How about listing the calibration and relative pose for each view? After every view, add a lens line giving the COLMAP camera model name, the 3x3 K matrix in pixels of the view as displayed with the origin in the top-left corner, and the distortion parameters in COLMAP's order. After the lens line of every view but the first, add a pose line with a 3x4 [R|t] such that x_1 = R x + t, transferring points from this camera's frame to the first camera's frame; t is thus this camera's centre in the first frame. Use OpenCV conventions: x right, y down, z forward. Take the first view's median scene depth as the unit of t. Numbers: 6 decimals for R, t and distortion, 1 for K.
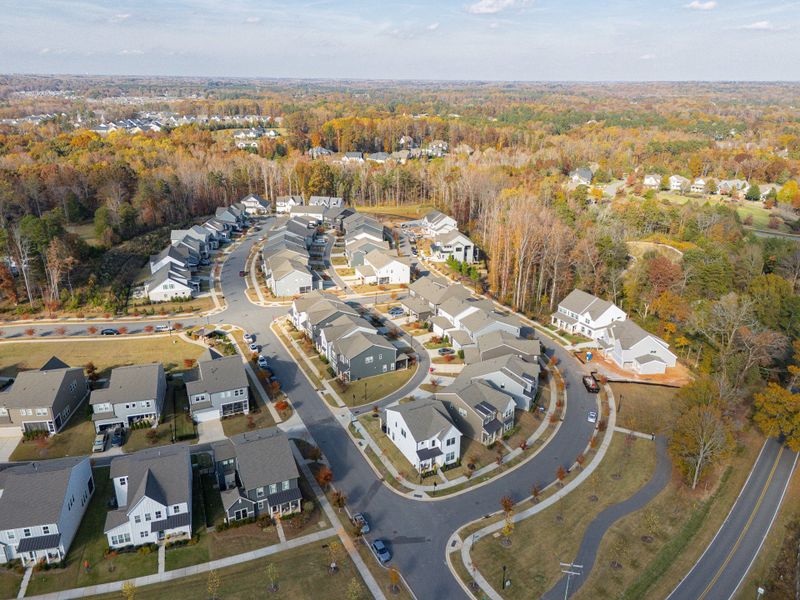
lens RADIAL K [[579.4, 0, 399.8], [0, 579.4, 297.9], [0, 0, 1]] dist [0.029066, -0.012828]
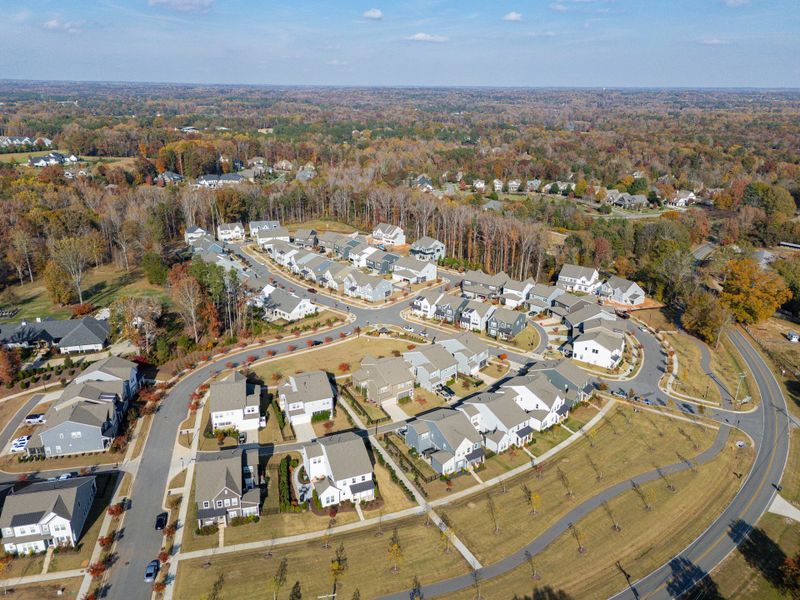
lens RADIAL K [[597.4, 0, 402.3], [0, 597.4, 299.4], [0, 0, 1]] dist [0.043974, -0.022699]
pose [[0.880220, -0.156984, 0.447848, -0.757217], [0.161332, 0.986483, 0.028703, -0.035323], [-0.446301, 0.046987, 0.893649, -0.198874]]
